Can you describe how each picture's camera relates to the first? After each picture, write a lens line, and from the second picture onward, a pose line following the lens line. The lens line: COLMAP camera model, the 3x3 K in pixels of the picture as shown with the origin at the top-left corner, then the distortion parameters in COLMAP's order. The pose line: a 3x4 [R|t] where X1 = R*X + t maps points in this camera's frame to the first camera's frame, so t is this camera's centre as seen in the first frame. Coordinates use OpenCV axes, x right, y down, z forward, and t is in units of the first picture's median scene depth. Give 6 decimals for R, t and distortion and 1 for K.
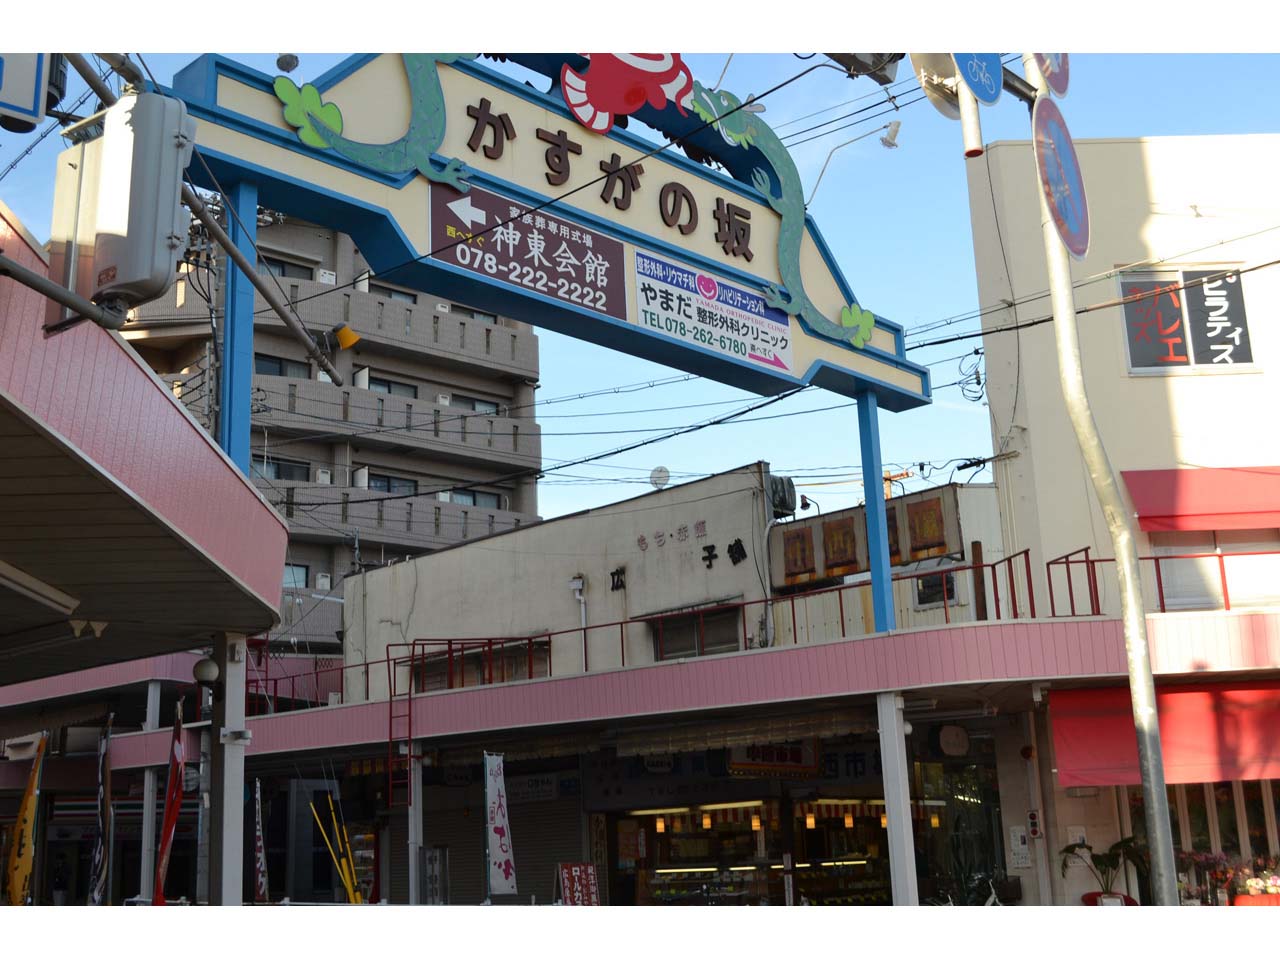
lens RADIAL K [[1507.5, 0, 640.0], [0, 1507.5, 480.0], [0, 0, 1]] dist [-0.042291, -0.025989]
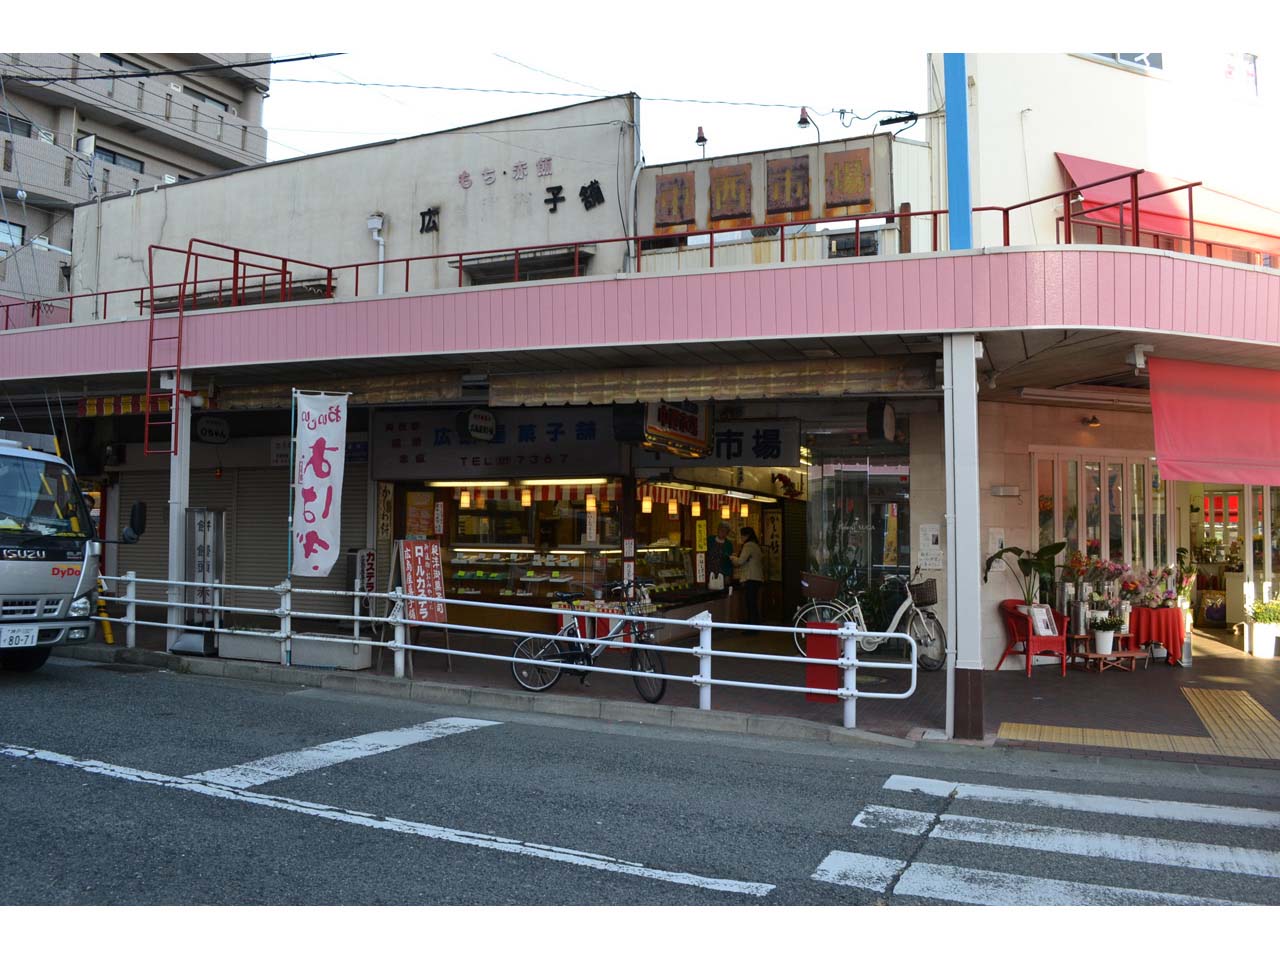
lens RADIAL K [[1030.2, 0, 640.0], [0, 1030.2, 480.0], [0, 0, 1]] dist [-0.079546, 0.005812]
pose [[0.936770, 0.065174, 0.343822, -0.104681], [-0.130191, 0.976886, 0.169539, 0.107944], [-0.324825, -0.203582, 0.923603, 0.432665]]
